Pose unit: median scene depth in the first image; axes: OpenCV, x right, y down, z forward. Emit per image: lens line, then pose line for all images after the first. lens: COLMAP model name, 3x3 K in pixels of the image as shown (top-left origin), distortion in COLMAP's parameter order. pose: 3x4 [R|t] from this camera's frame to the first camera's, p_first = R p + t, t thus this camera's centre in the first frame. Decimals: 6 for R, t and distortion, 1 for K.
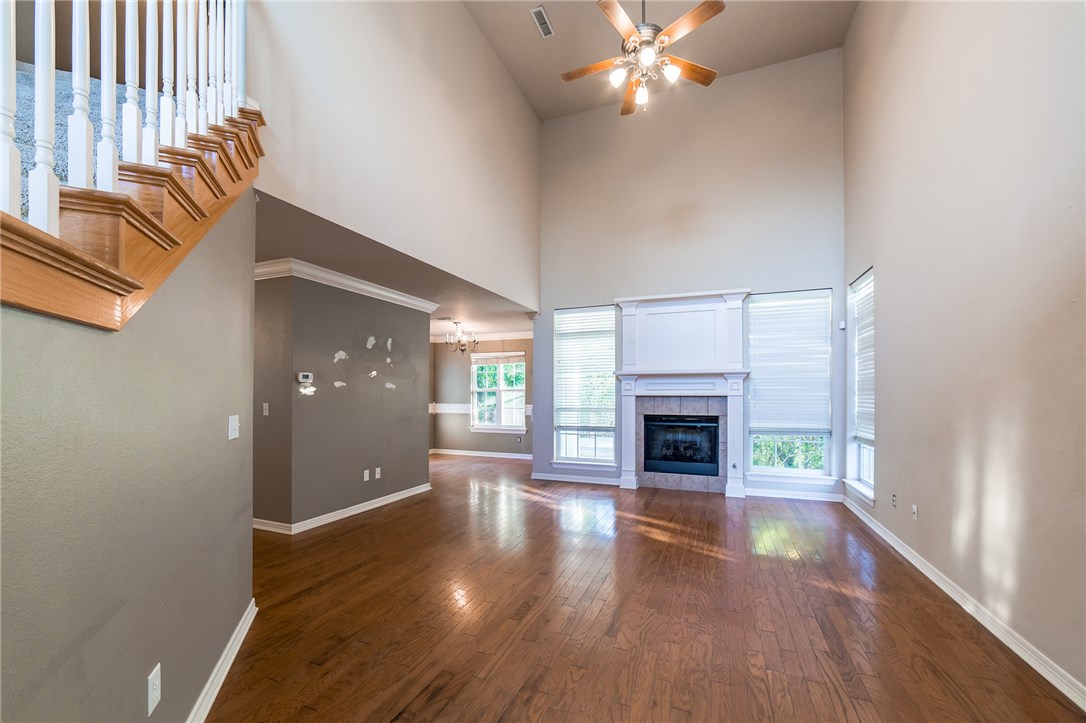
lens RADIAL K [[433.8, 0, 548.3], [0, 433.8, 391.4], [0, 0, 1]] dist [-0.001135, -0.000006]
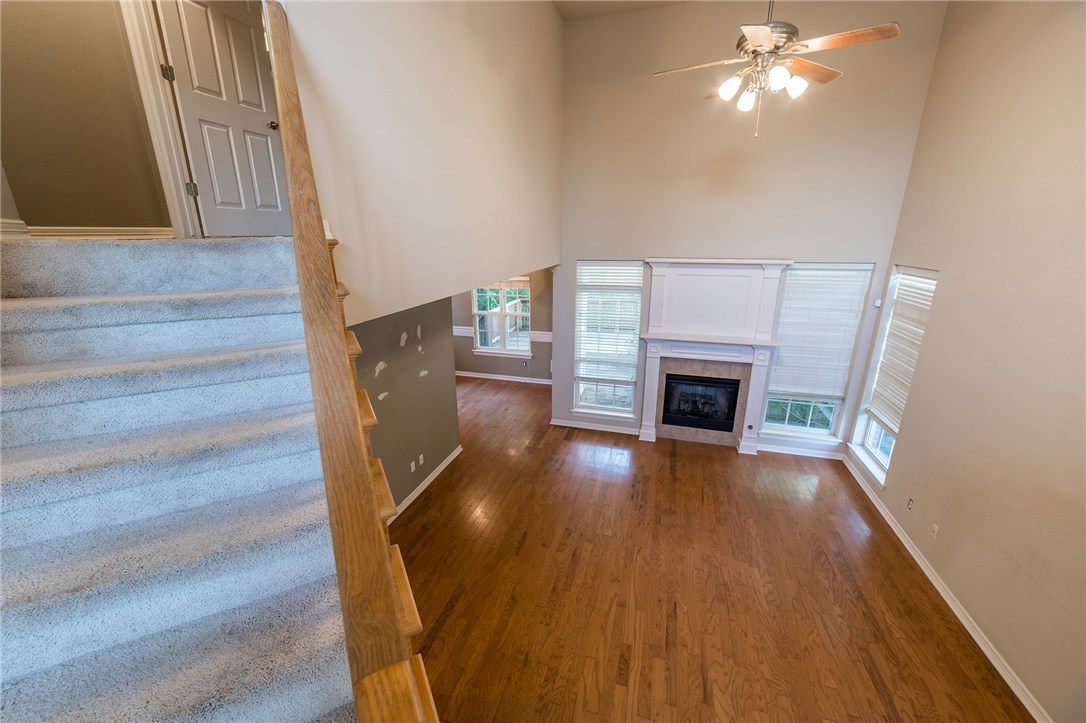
lens RADIAL K [[426.5, 0, 543.0], [0, 426.5, 361.5], [0, 0, 1]] dist [0.006971, 0.000262]
pose [[0.996589, -0.028123, 0.077590, -0.154293], [0.004256, 0.956411, 0.291994, -0.281599], [-0.082419, -0.290668, 0.953268, 0.071897]]
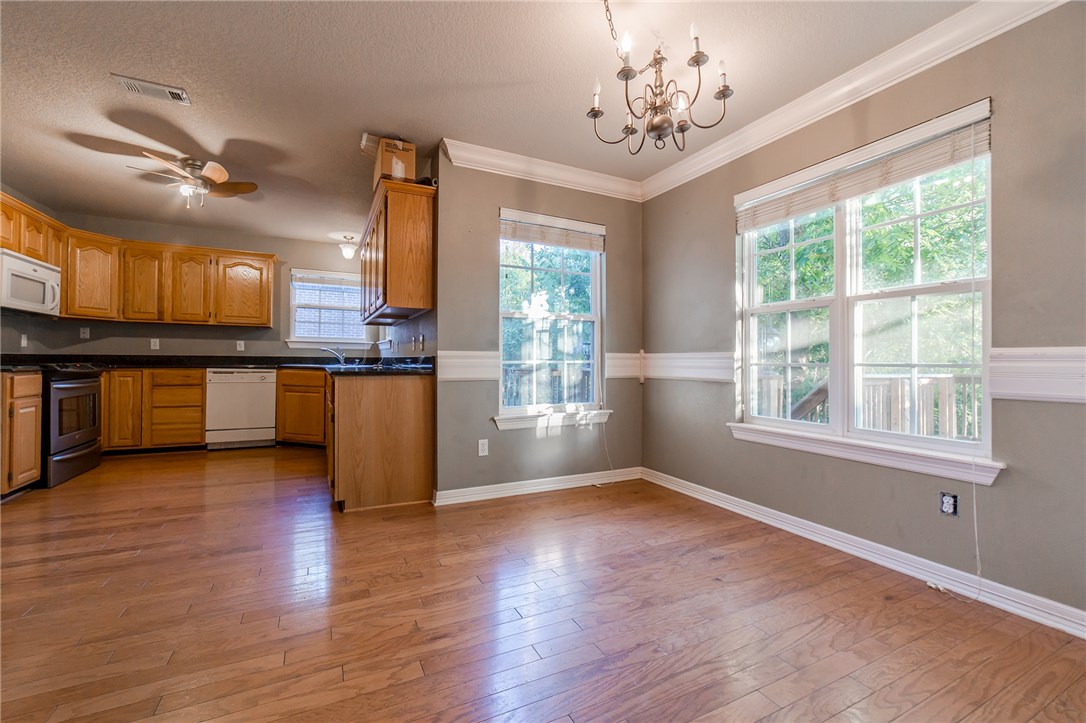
lens RADIAL K [[437.8, 0, 543.5], [0, 437.8, 359.4], [0, 0, 1]] dist [0.000507, 0.000346]
pose [[0.745555, 0.000747, -0.666443, -0.109504], [-0.003848, 0.999988, -0.003184, 0.057615], [0.666433, 0.004938, 0.745549, 1.047319]]
